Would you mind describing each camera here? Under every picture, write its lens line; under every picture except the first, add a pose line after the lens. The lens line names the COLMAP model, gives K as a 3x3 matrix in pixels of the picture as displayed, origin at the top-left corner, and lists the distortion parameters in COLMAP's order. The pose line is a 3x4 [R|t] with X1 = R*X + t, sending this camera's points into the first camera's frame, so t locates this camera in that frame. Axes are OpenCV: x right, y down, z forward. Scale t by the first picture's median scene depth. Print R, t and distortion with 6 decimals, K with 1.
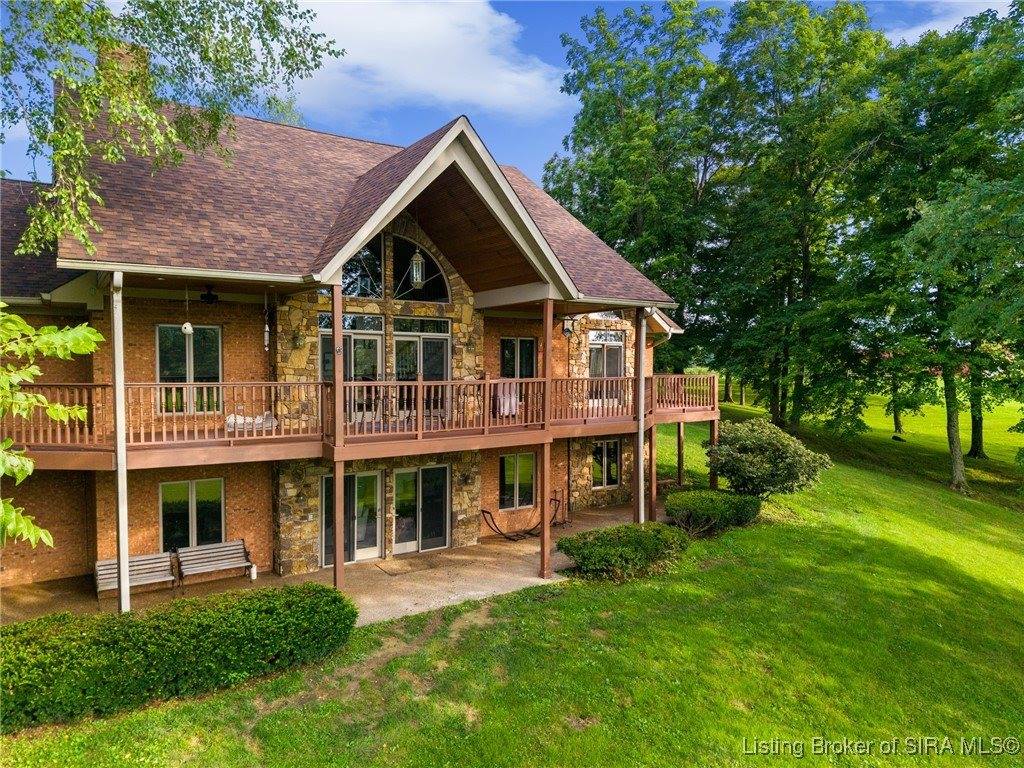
lens RADIAL K [[708.1, 0, 508.1], [0, 708.1, 390.4], [0, 0, 1]] dist [0.032272, -0.001463]
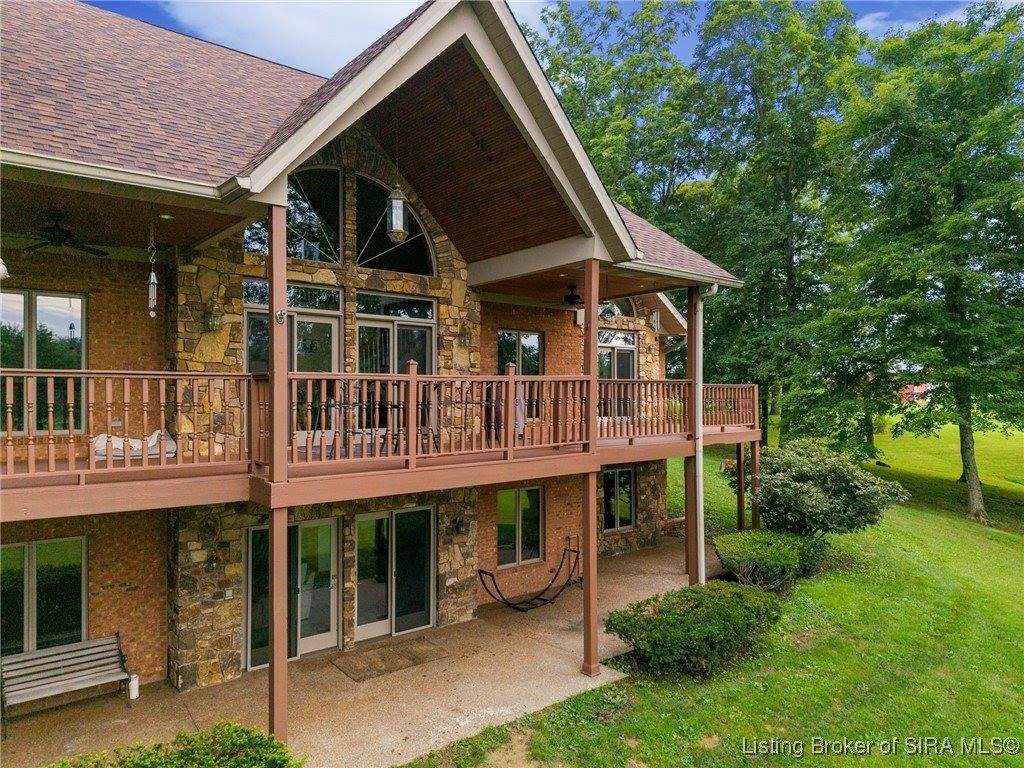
lens RADIAL K [[705.5, 0, 507.2], [0, 705.5, 388.1], [0, 0, 1]] dist [0.005211, -0.001723]
pose [[0.994922, -0.005482, 0.100503, -0.086460], [0.010782, 0.998575, -0.052268, 0.027077], [-0.100073, 0.053086, 0.993563, 0.315135]]
